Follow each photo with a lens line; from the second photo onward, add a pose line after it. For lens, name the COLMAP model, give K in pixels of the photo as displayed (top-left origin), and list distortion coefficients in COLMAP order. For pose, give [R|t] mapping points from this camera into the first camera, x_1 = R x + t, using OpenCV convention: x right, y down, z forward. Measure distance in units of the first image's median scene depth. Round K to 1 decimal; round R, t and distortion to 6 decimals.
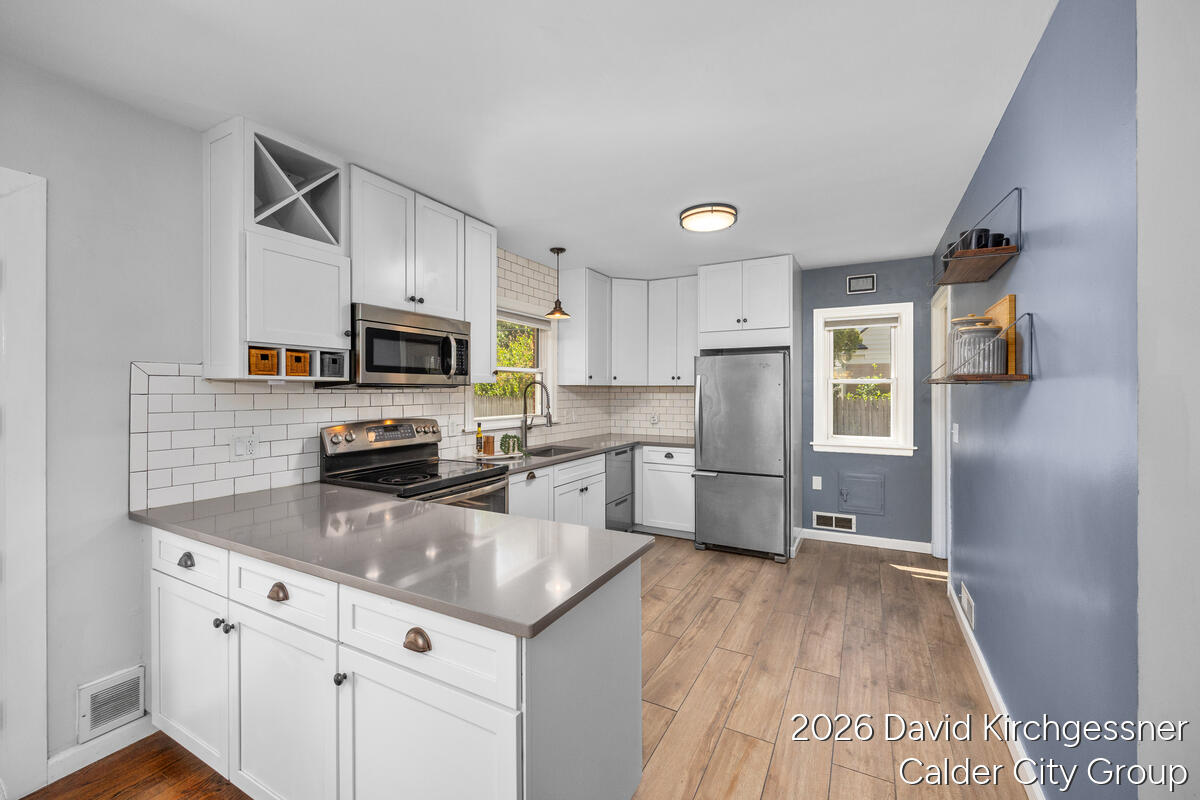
lens RADIAL K [[486.9, 0, 601.4], [0, 486.9, 392.4], [0, 0, 1]] dist [-0.000527, -0.000027]
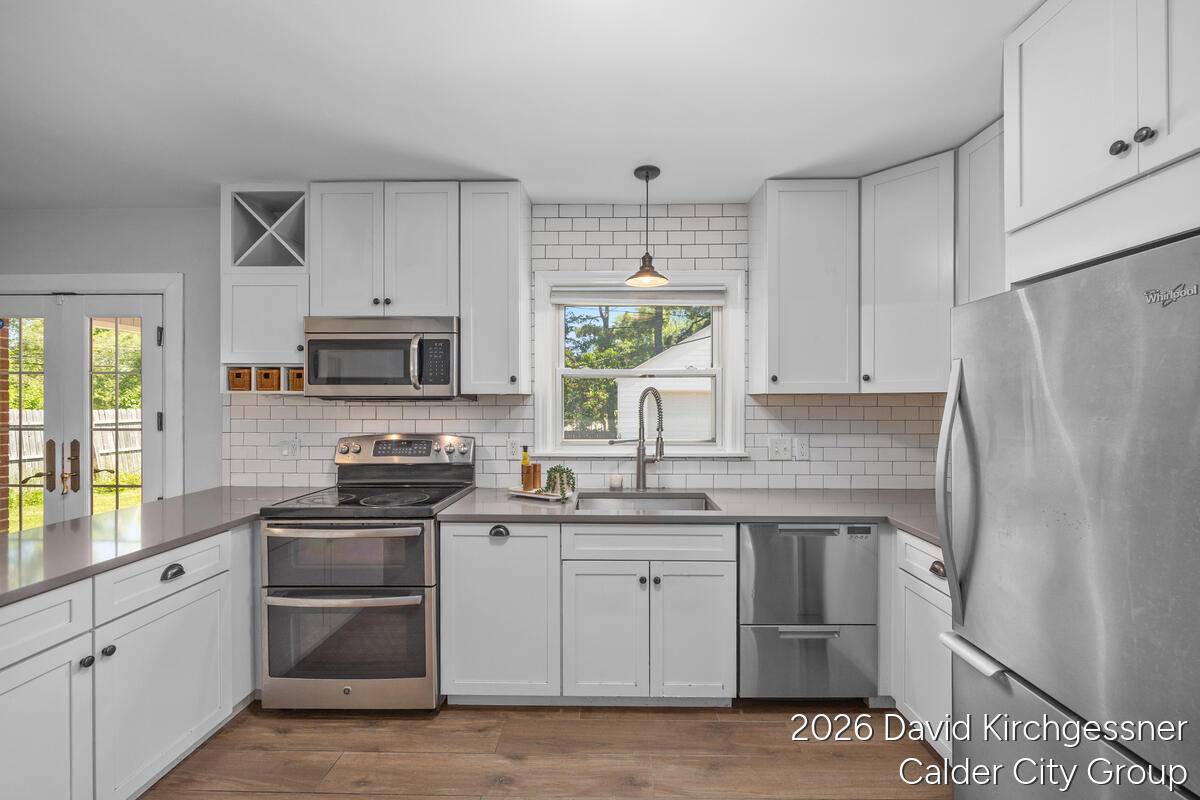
lens RADIAL K [[481.5, 0, 602.1], [0, 481.5, 402.6], [0, 0, 1]] dist [-0.001048, 0.000169]
pose [[0.459402, 0.001606, -0.888227, 0.471269], [-0.003779, 0.999993, -0.000147, -0.005429], [0.888220, 0.003424, 0.459405, 0.761858]]
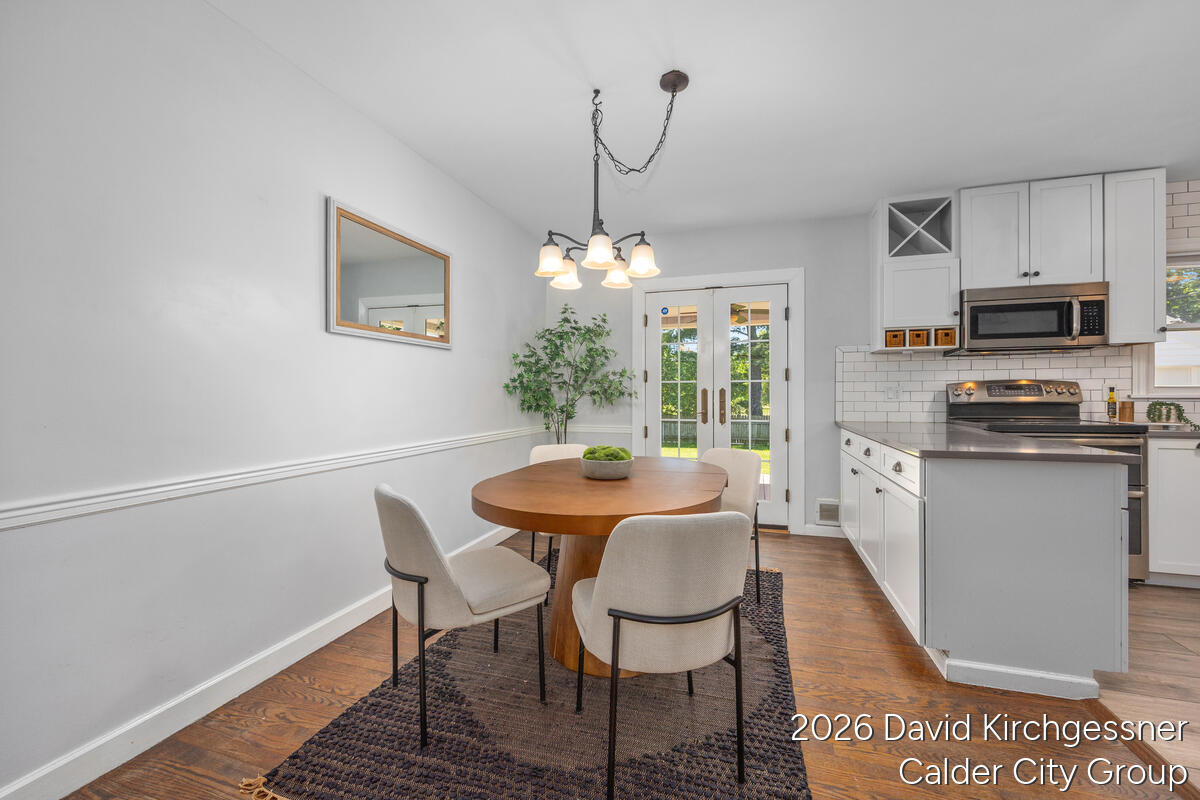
lens RADIAL K [[476.8, 0, 603.6], [0, 476.8, 395.1], [0, 0, 1]] dist [-0.001988, -0.000151]
pose [[0.192125, -0.000447, -0.981370, 0.428774], [-0.001246, 0.999999, -0.000699, 0.079439], [0.981370, 0.001357, 0.192125, -0.171187]]
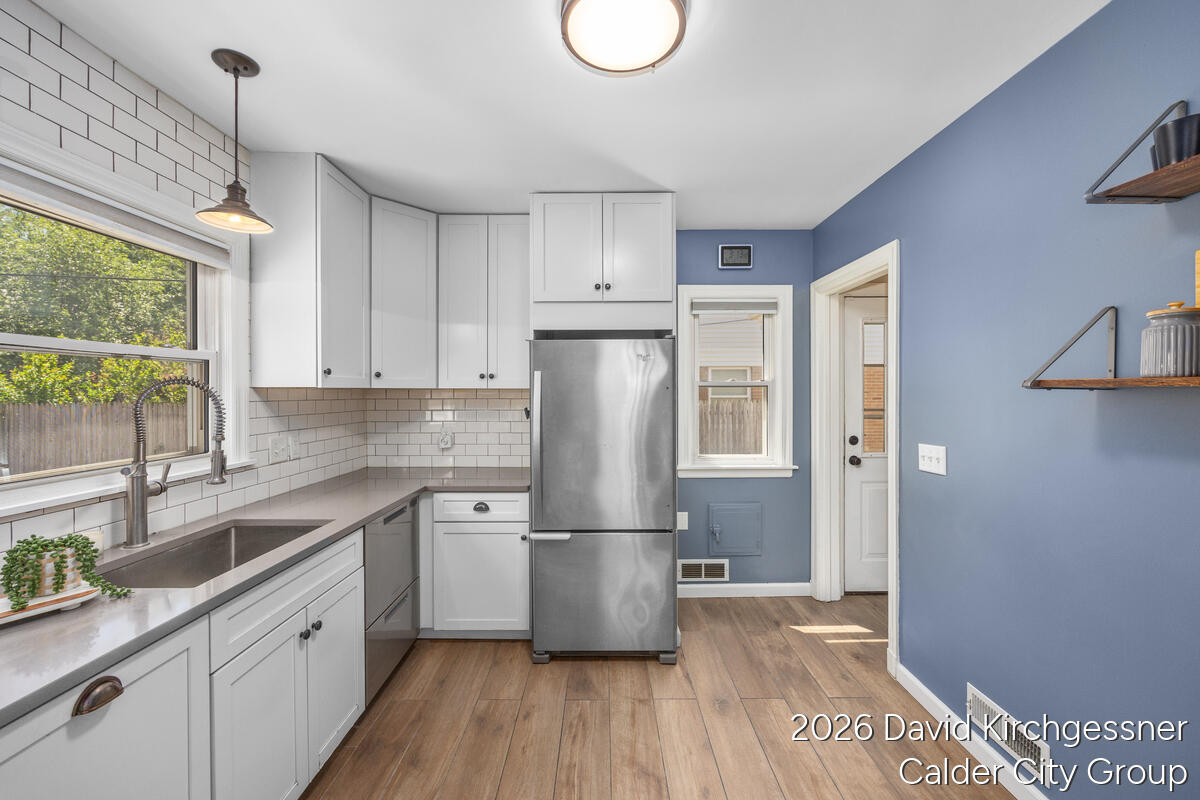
lens RADIAL K [[476.8, 0, 603.6], [0, 476.8, 395.1], [0, 0, 1]] dist [-0.001988, -0.000151]
pose [[0.877677, -0.004304, 0.479234, -0.010674], [0.003523, 0.999991, 0.002530, -0.009343], [-0.479241, -0.000532, 0.877683, 0.556637]]
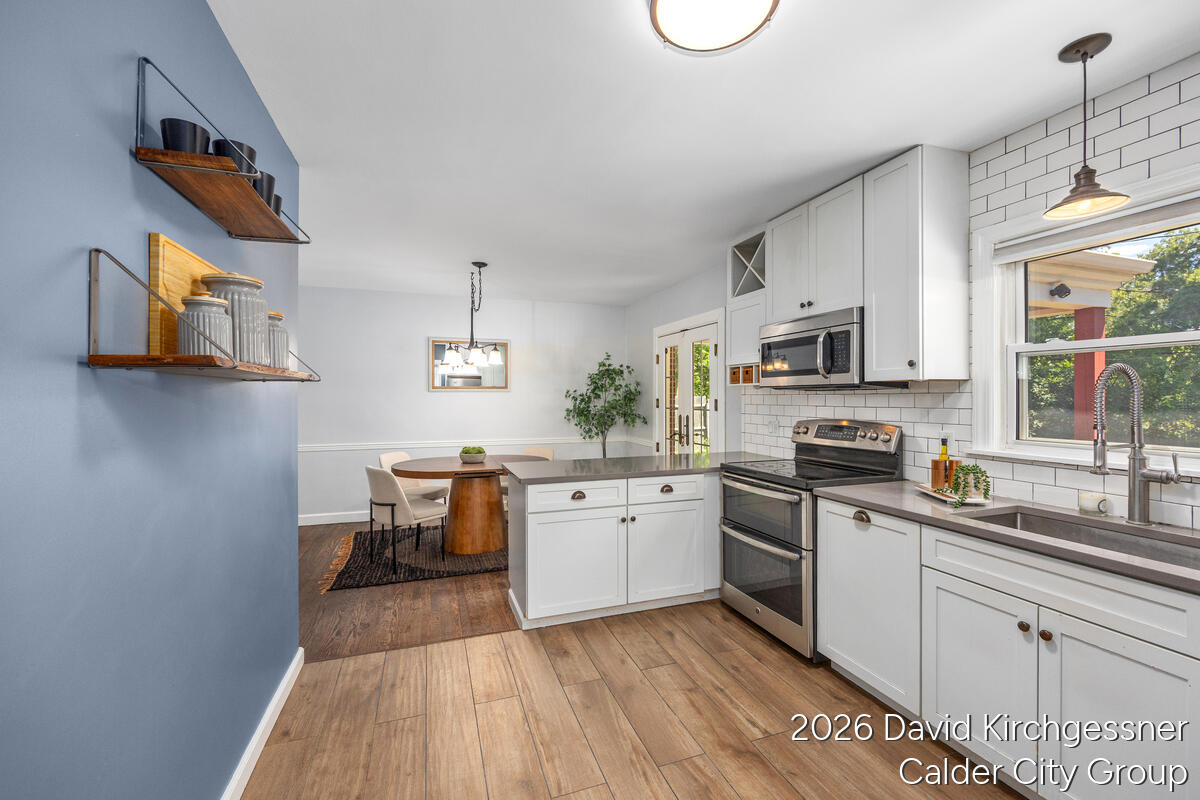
lens RADIAL K [[486.6, 0, 598.6], [0, 486.6, 396.1], [0, 0, 1]] dist [-0.000760, -0.000006]
pose [[-0.668503, 0.001287, -0.743708, 0.556117], [-0.000908, 0.999996, 0.002548, 0.003202], [0.743709, 0.002379, -0.668500, 1.093348]]
